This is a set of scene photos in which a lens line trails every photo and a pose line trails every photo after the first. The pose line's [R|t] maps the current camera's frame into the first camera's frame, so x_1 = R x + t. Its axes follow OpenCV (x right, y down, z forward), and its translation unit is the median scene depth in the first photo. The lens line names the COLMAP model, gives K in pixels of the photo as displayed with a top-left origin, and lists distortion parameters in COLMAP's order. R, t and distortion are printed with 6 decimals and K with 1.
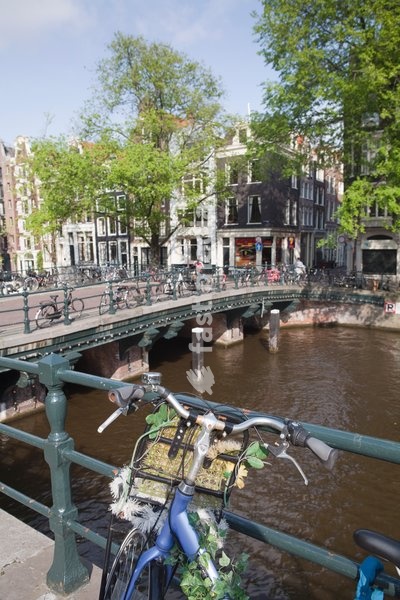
lens RADIAL K [[446.8, 0, 200.0], [0, 446.8, 300.0], [0, 0, 1]] dist [-0.079385, 0.007088]
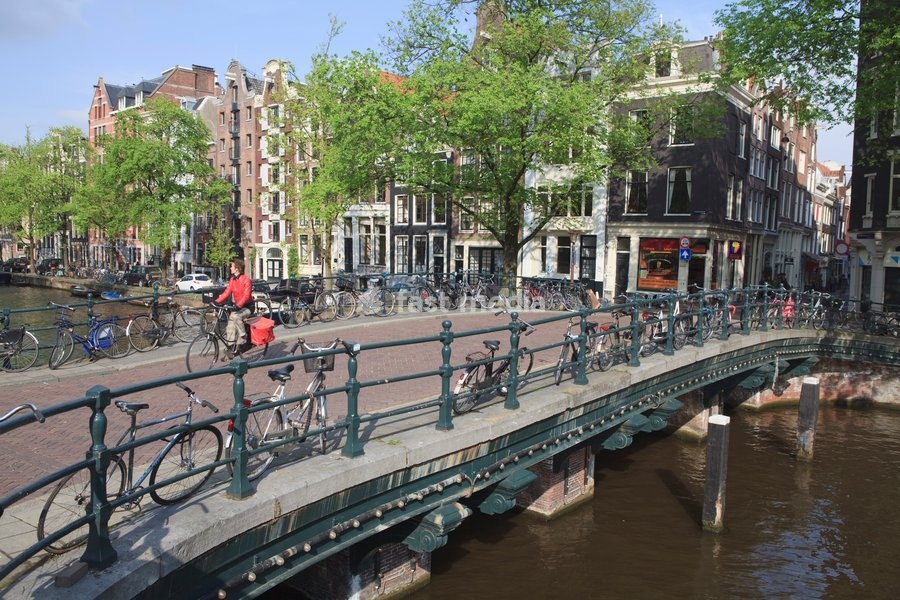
lens RADIAL K [[670.2, 0, 431.5], [0, 670.2, 296.9], [0, 0, 1]] dist [-0.079385, 0.007088]
pose [[0.995714, 0.048258, -0.078893, -0.116611], [-0.052044, 0.997554, -0.046654, -0.006960], [0.076449, 0.050560, 0.995791, 0.112069]]
